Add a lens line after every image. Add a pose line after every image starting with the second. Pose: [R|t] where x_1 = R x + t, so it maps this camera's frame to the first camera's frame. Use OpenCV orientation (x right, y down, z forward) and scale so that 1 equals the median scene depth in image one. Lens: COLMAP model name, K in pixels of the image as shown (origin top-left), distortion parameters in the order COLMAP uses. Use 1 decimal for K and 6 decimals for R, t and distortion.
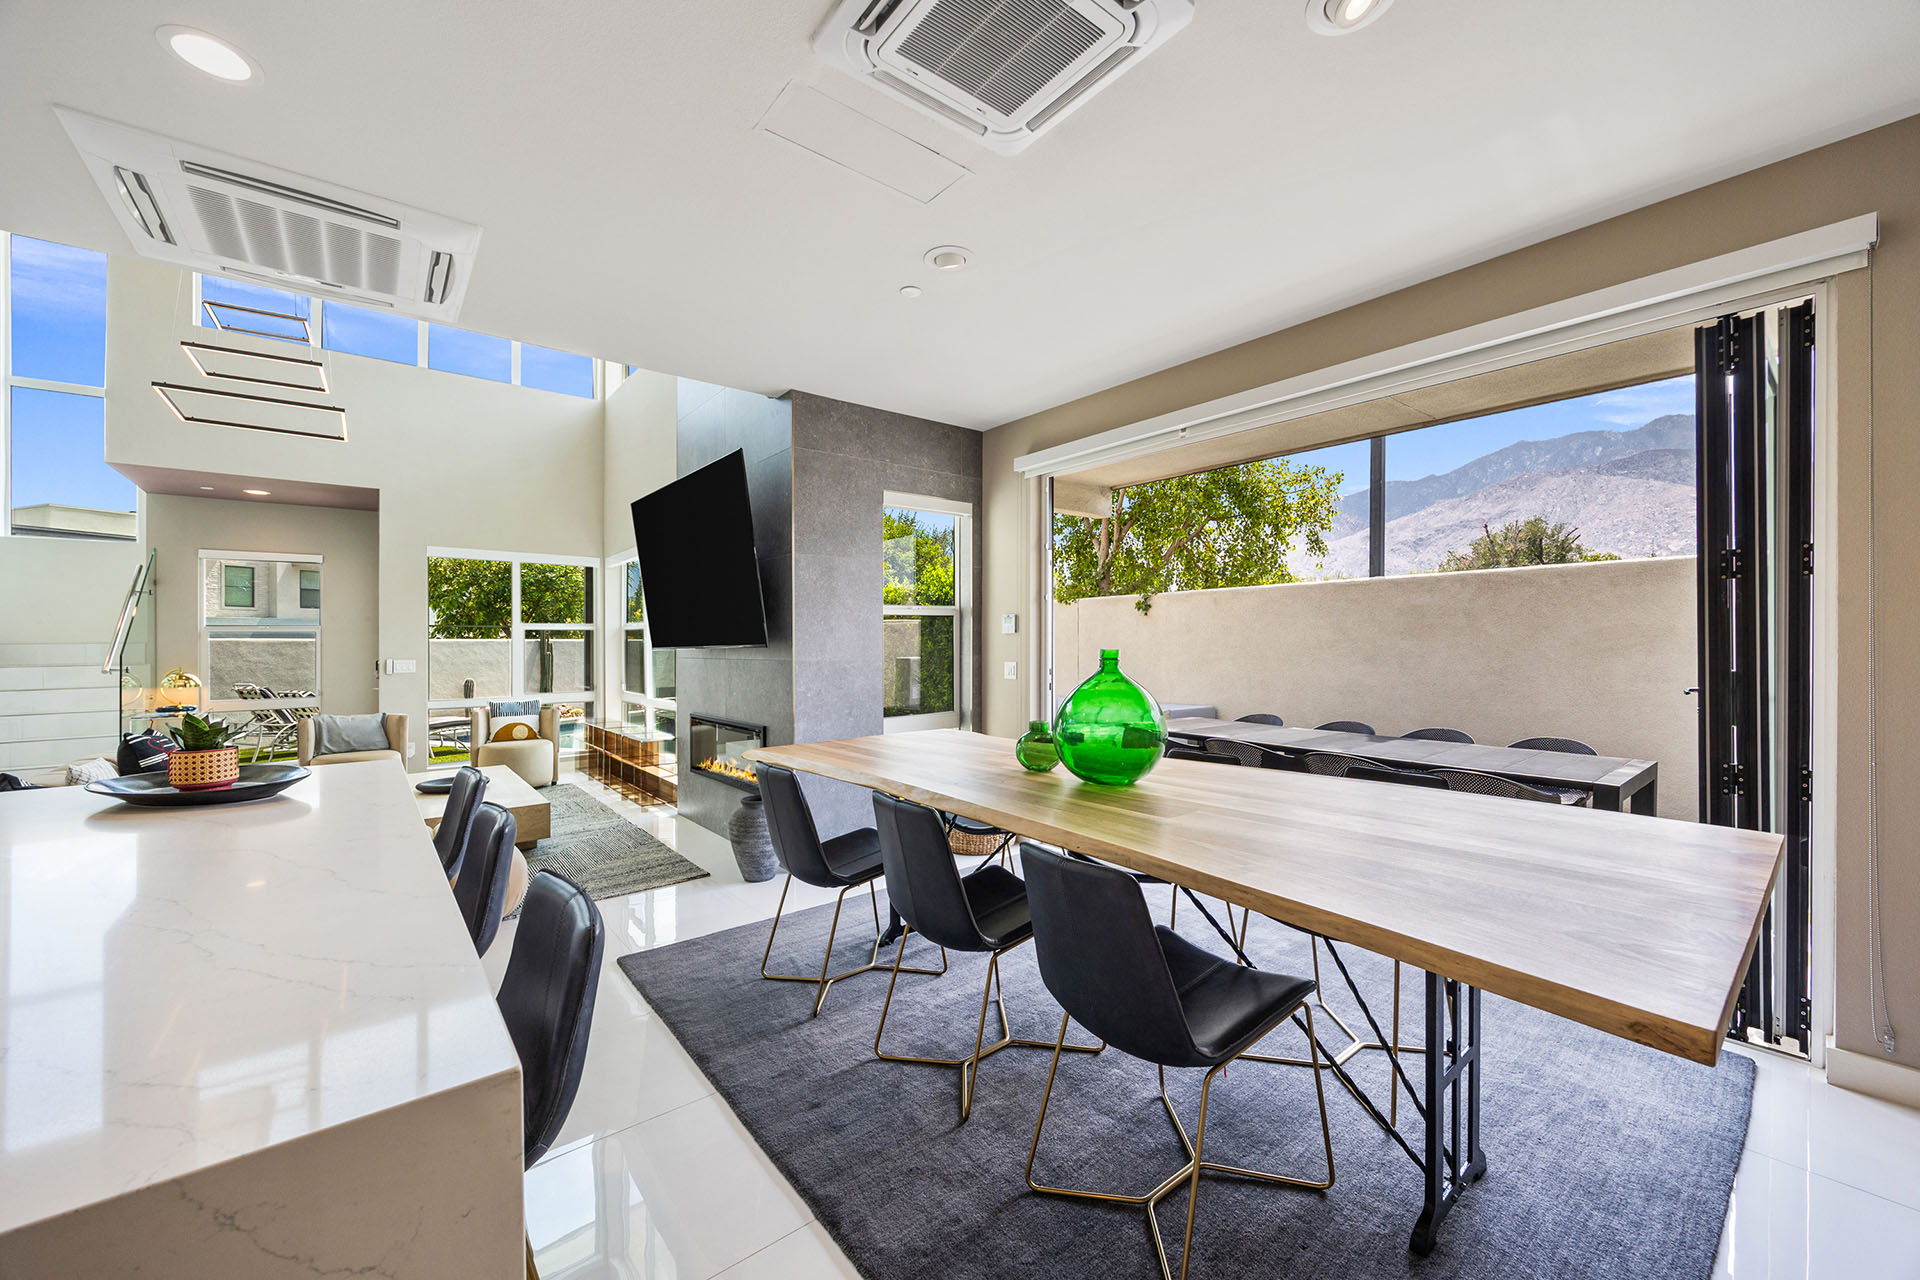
lens RADIAL K [[731.1, 0, 967.5], [0, 731.1, 640.2], [0, 0, 1]] dist [-0.001062, -0.000064]
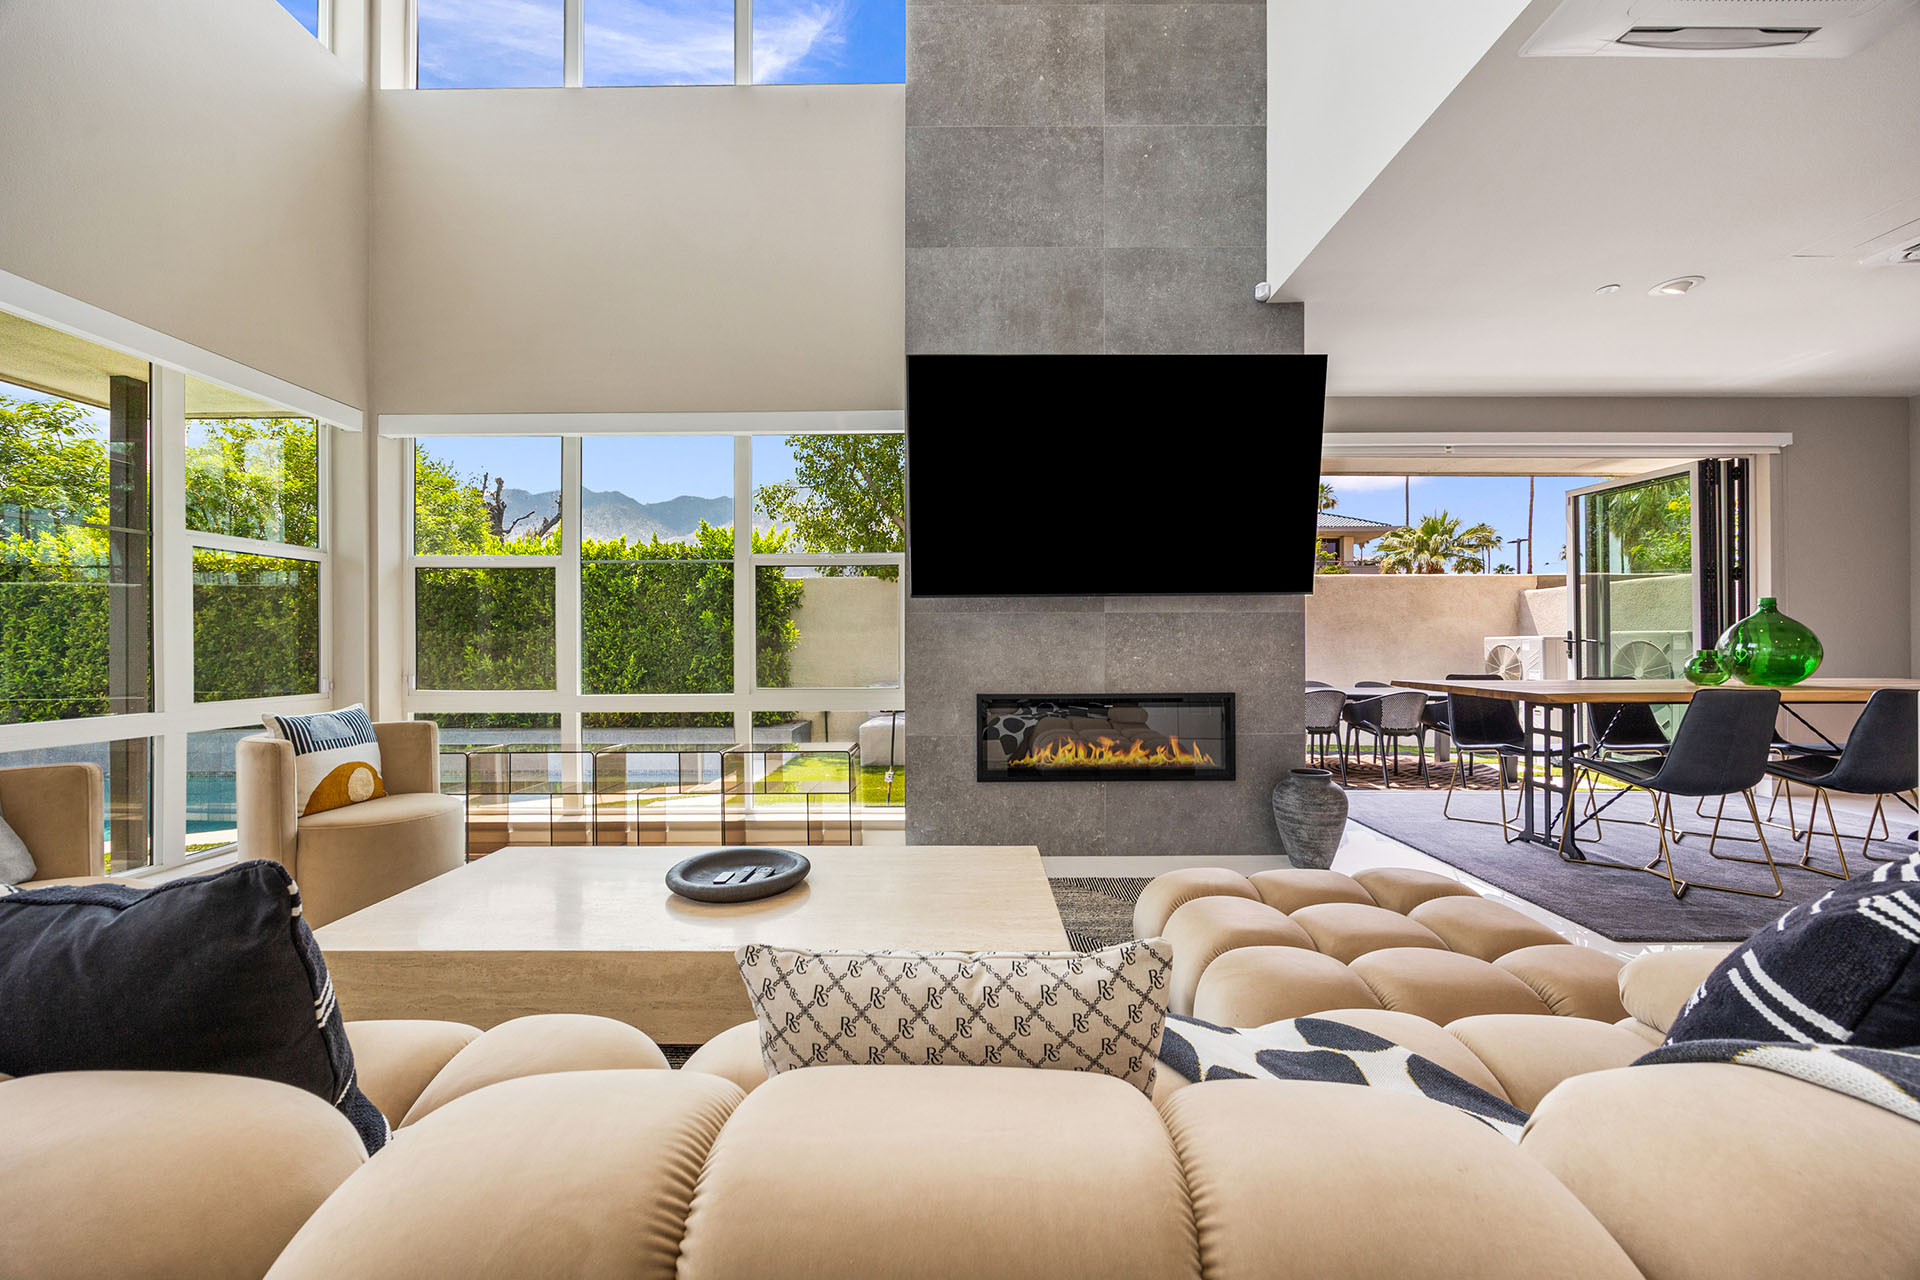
lens RADIAL K [[733.6, 0, 959.7], [0, 733.6, 642.3], [0, 0, 1]] dist [-0.001418, -0.000102]
pose [[0.637875, 0.008112, 0.770097, -0.737726], [-0.003498, 0.999965, -0.007636, 0.046461], [-0.770132, 0.002177, 0.637881, 0.470921]]
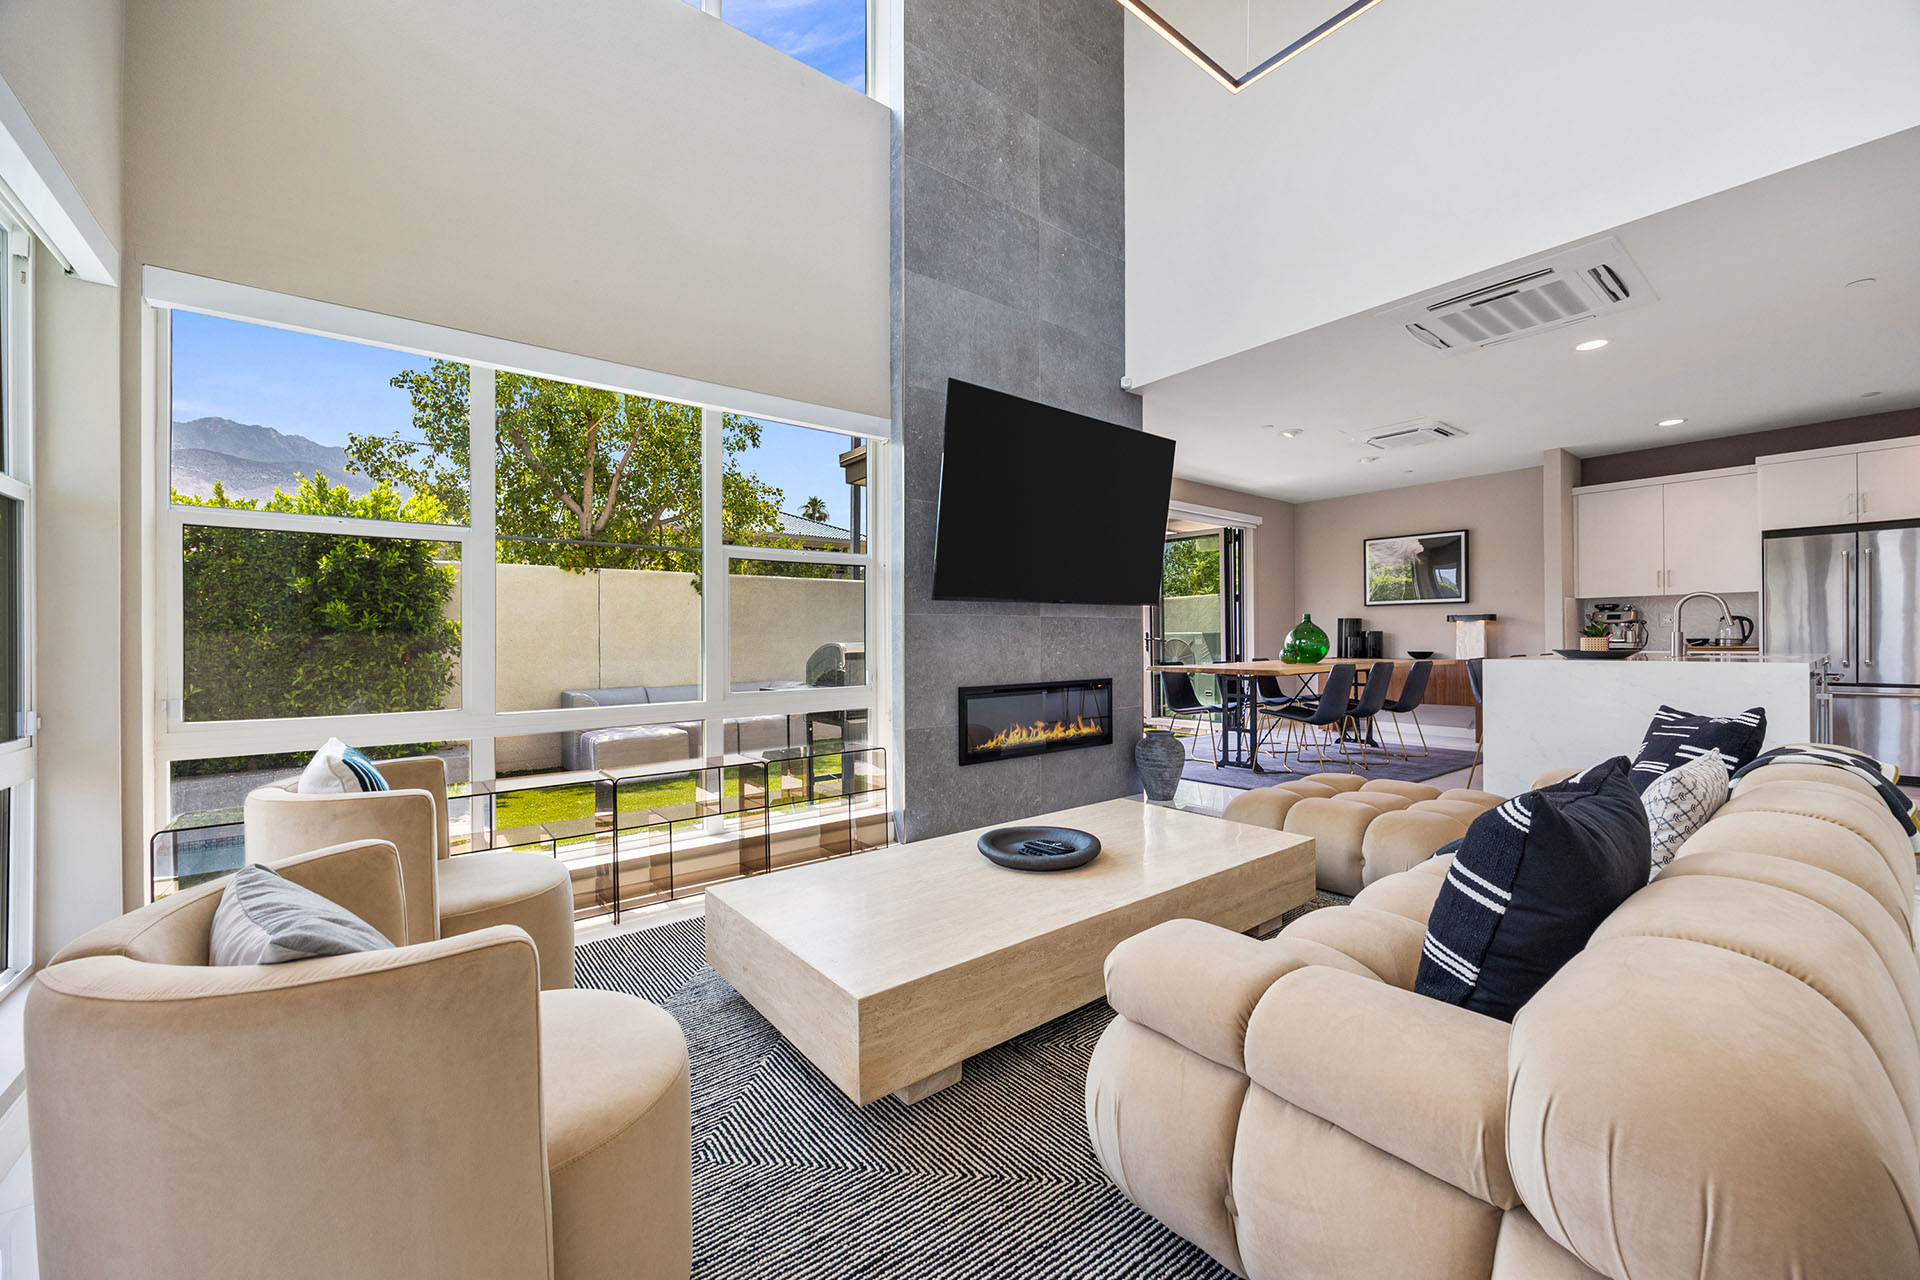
lens RADIAL K [[740.0, 0, 962.8], [0, 740.0, 639.9], [0, 0, 1]] dist [-0.001473, -0.000444]
pose [[0.014136, 0.007137, 0.999875, -0.925606], [0.005314, 0.999960, -0.007212, 0.045650], [-0.999886, 0.005415, 0.014098, 0.798048]]
